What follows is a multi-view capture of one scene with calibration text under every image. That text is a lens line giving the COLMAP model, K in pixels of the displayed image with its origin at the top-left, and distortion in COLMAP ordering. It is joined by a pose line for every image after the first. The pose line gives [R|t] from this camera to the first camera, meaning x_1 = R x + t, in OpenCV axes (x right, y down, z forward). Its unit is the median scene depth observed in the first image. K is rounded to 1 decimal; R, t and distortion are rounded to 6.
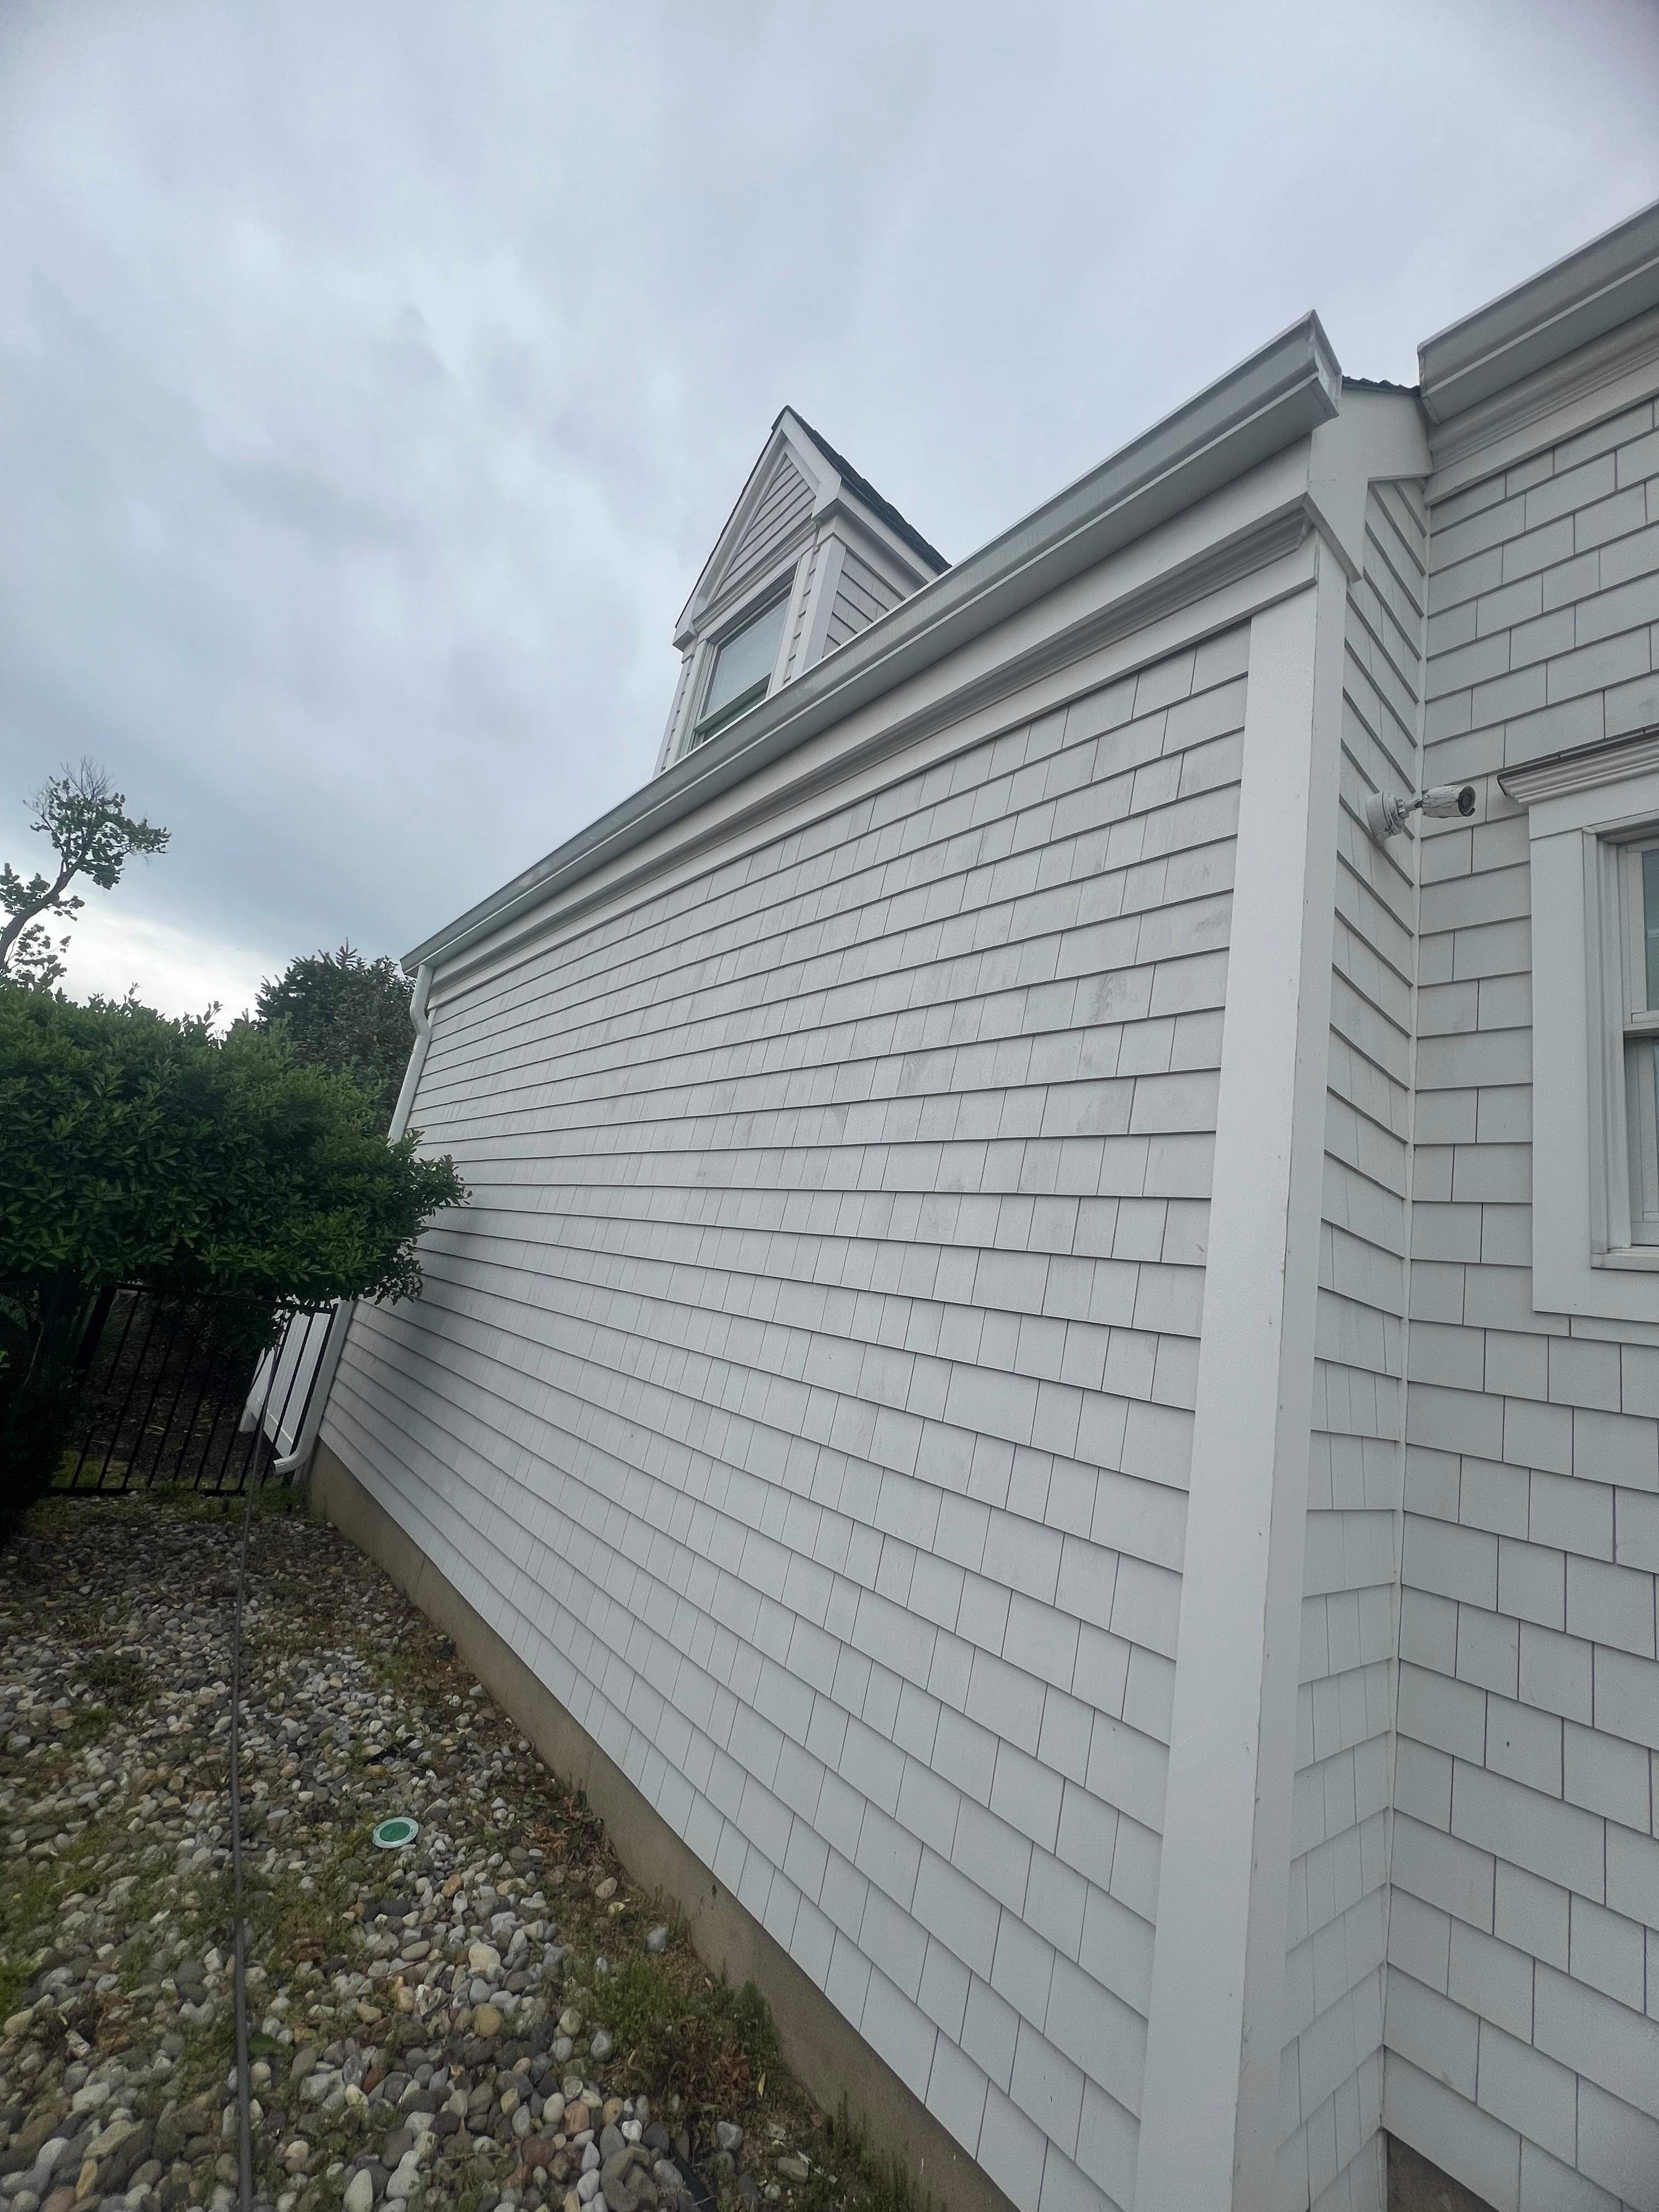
lens RADIAL K [[887.8, 0, 835.8], [0, 887.8, 1104.7], [0, 0, 1]] dist [-0.002944, -0.000196]
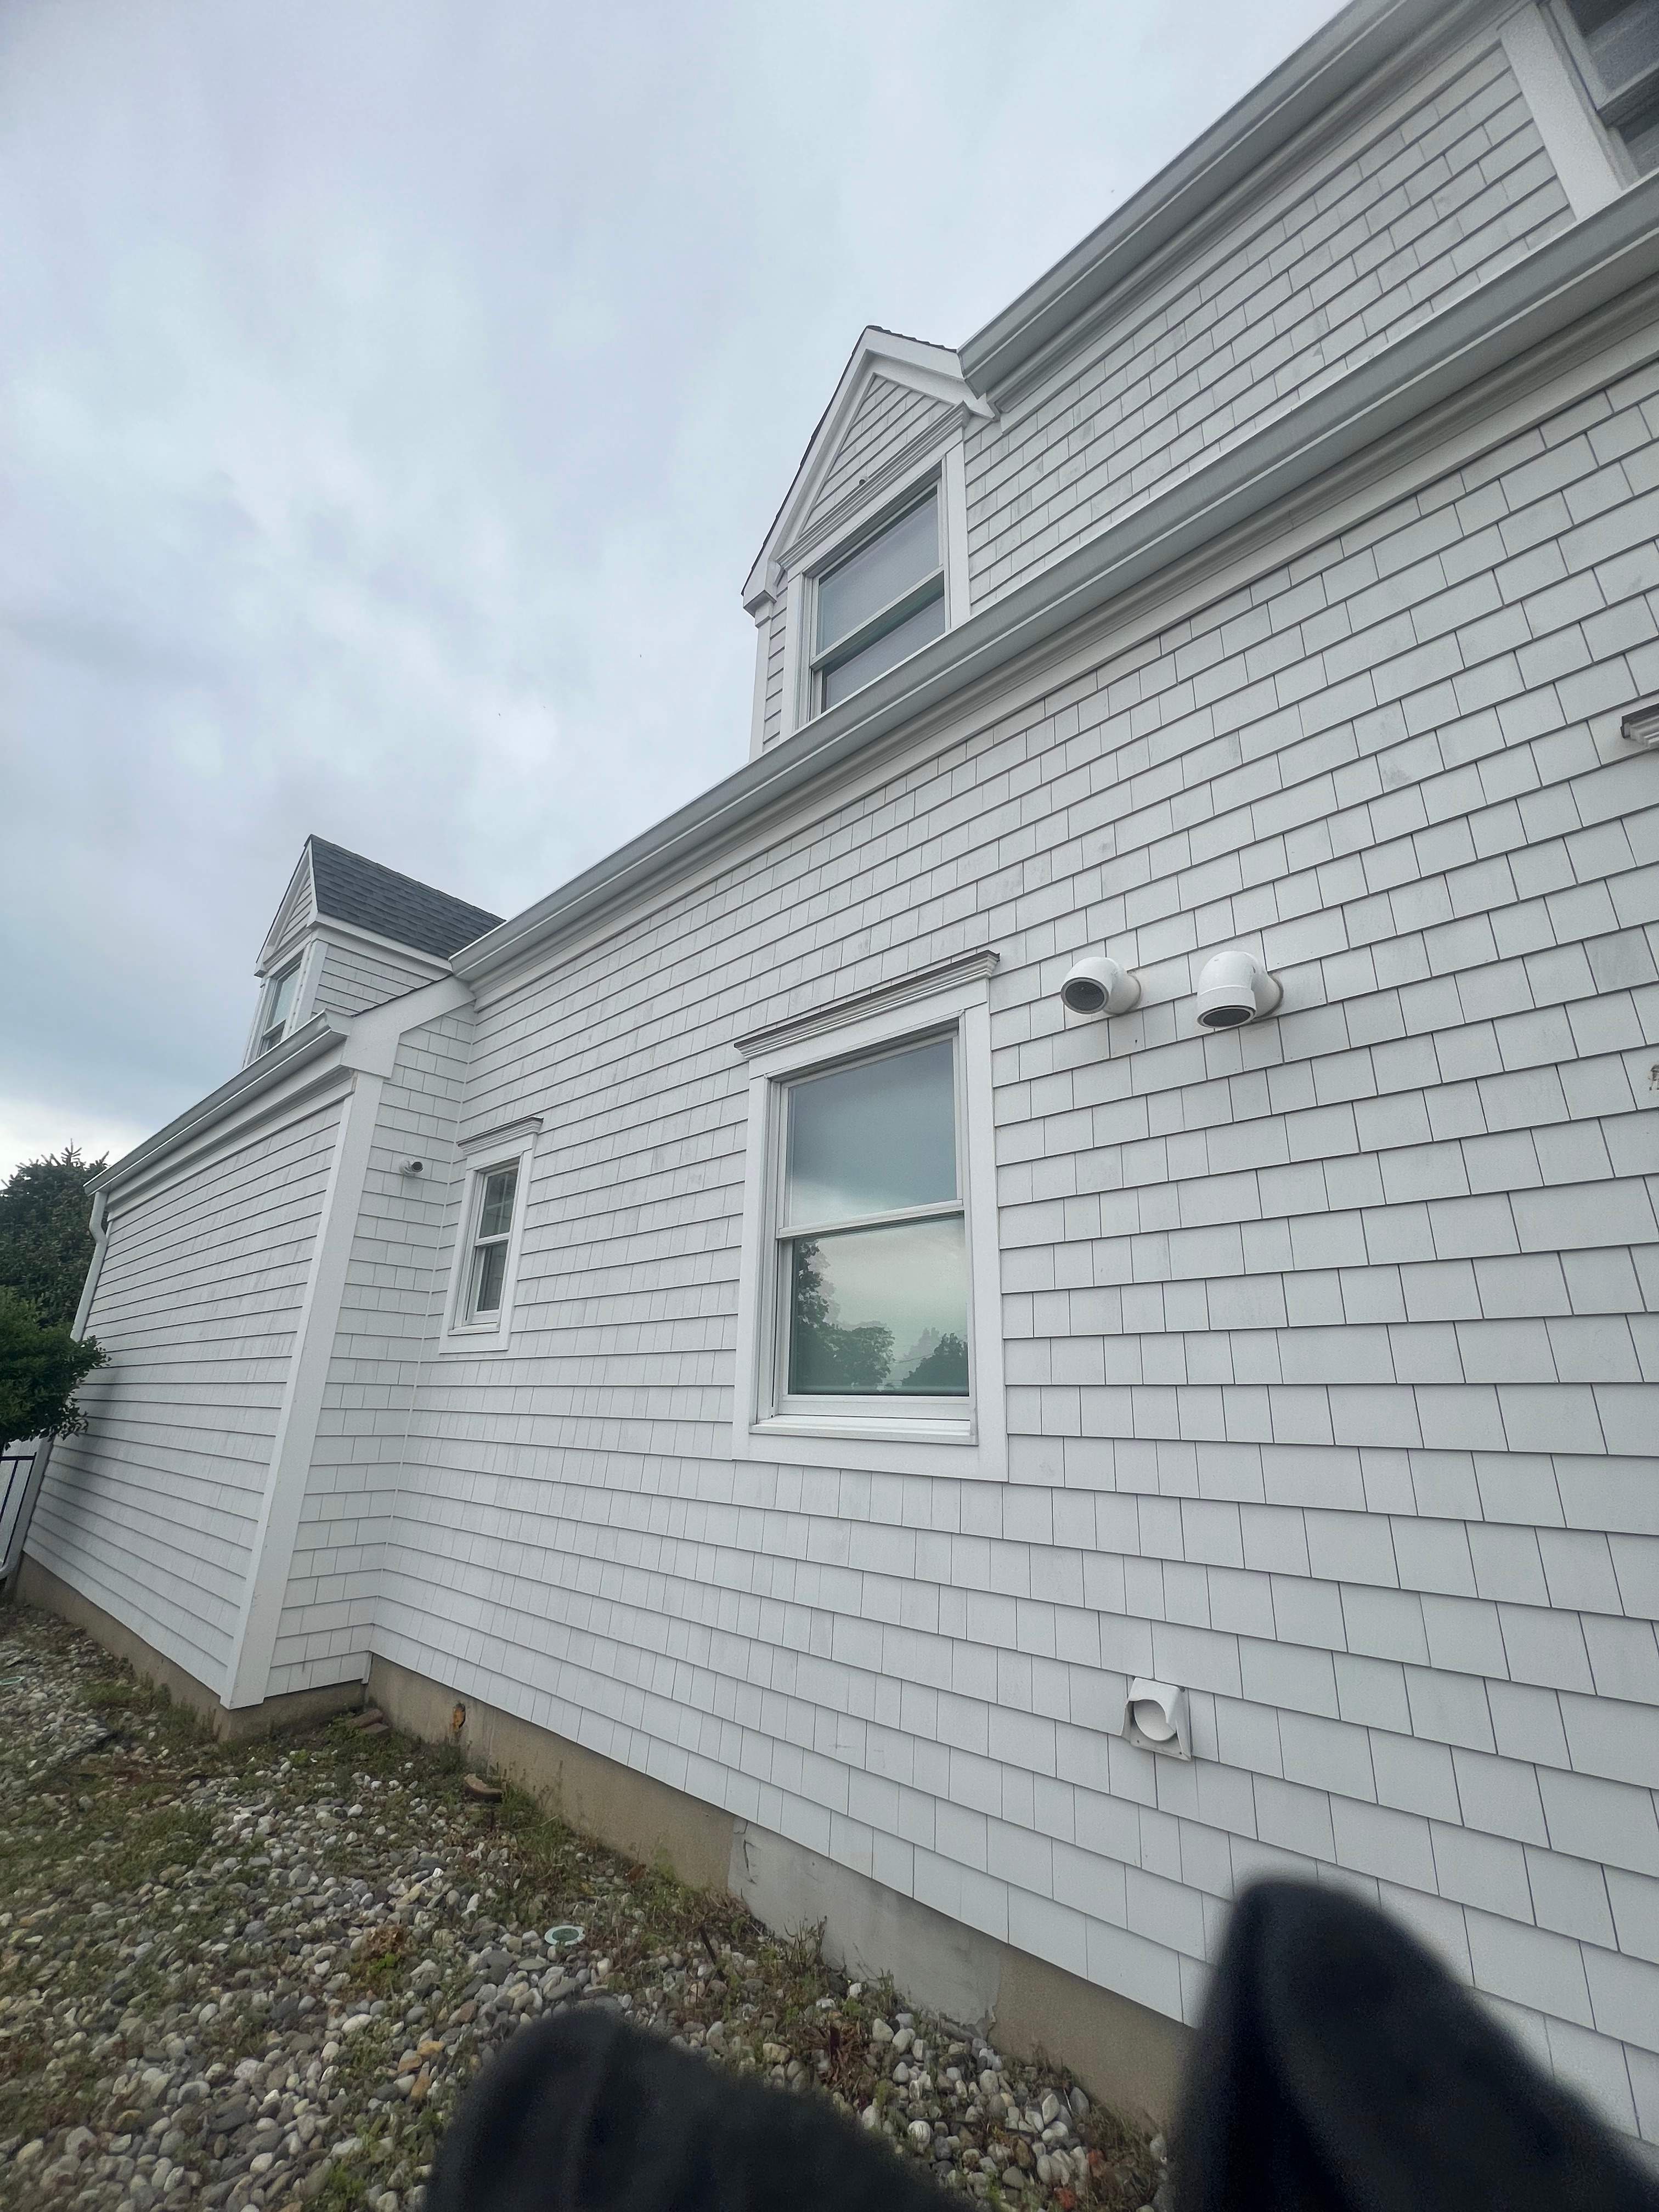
lens RADIAL K [[887.8, 0, 835.8], [0, 887.8, 1104.7], [0, 0, 1]] dist [-0.002944, -0.000196]
pose [[0.980484, -0.105065, 0.166172, 0.617793], [0.119148, 0.989874, -0.077159, -0.067448], [-0.156382, 0.095452, 0.983073, -0.761027]]
